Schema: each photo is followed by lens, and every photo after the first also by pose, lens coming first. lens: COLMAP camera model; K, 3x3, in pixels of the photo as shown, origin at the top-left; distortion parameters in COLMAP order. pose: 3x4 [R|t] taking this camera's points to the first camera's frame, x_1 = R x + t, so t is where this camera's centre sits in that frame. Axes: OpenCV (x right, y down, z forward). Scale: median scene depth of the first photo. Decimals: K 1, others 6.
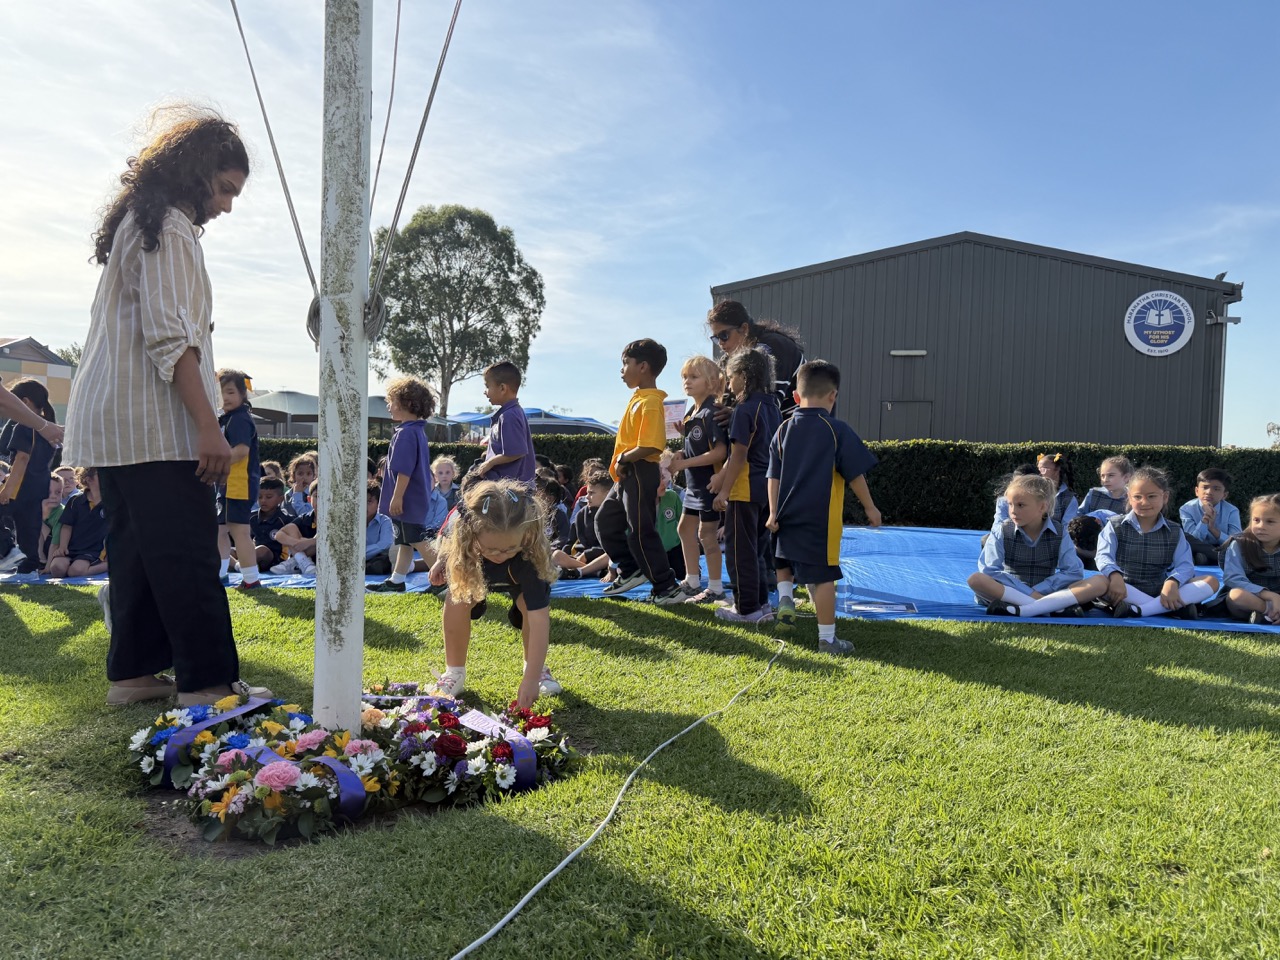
lens RADIAL K [[914.4, 0, 645.6], [0, 914.4, 483.1], [0, 0, 1]] dist [0.059088, -0.066730]
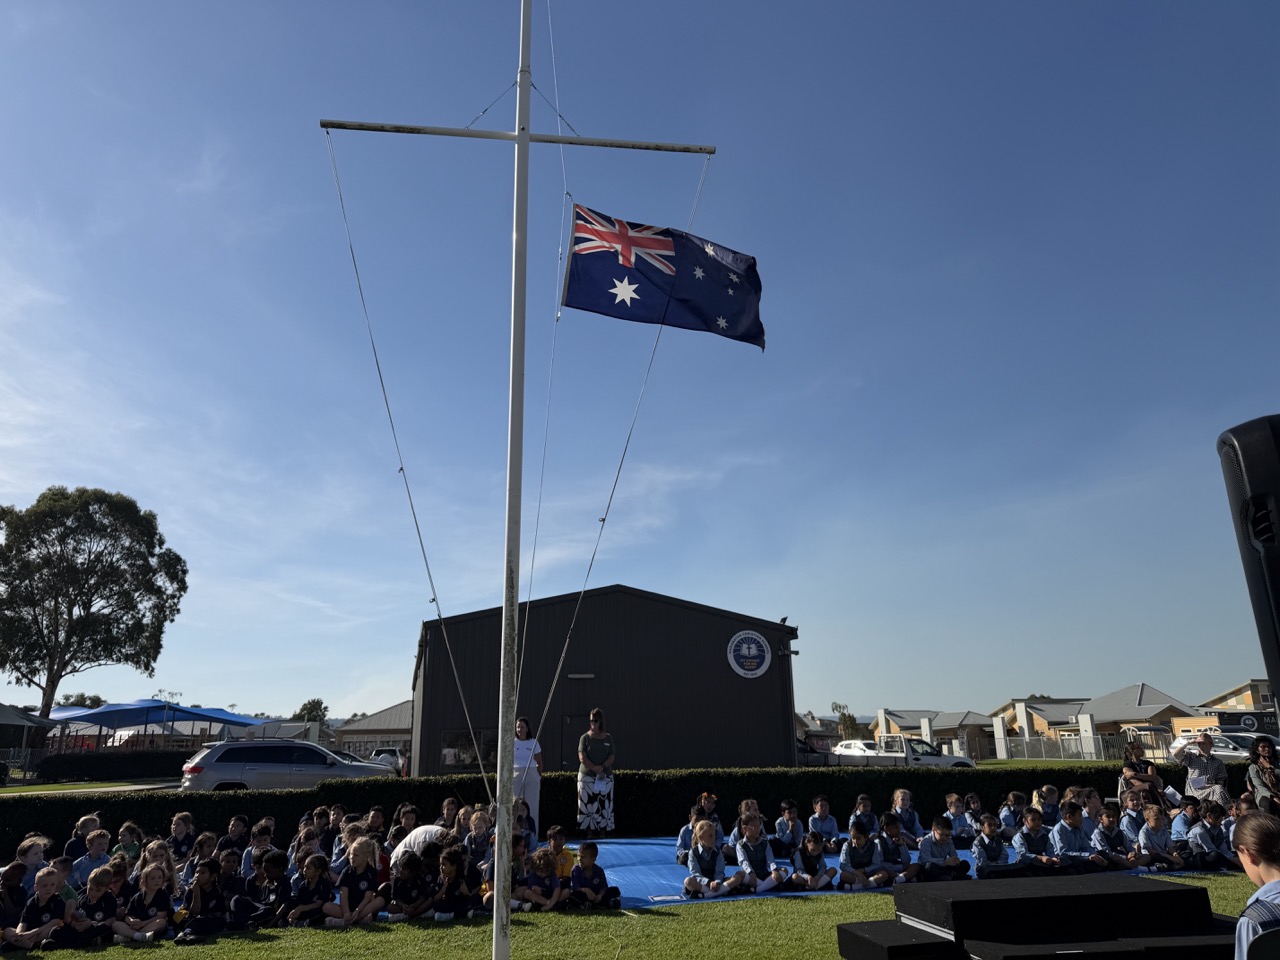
lens RADIAL K [[910.7, 0, 626.8], [0, 910.7, 461.2], [0, 0, 1]] dist [0.046317, -0.060988]
pose [[0.932542, 0.064122, 0.355322, -0.380754], [0.049923, 0.951752, -0.302779, -0.120584], [-0.357593, 0.300093, 0.884348, -0.724020]]
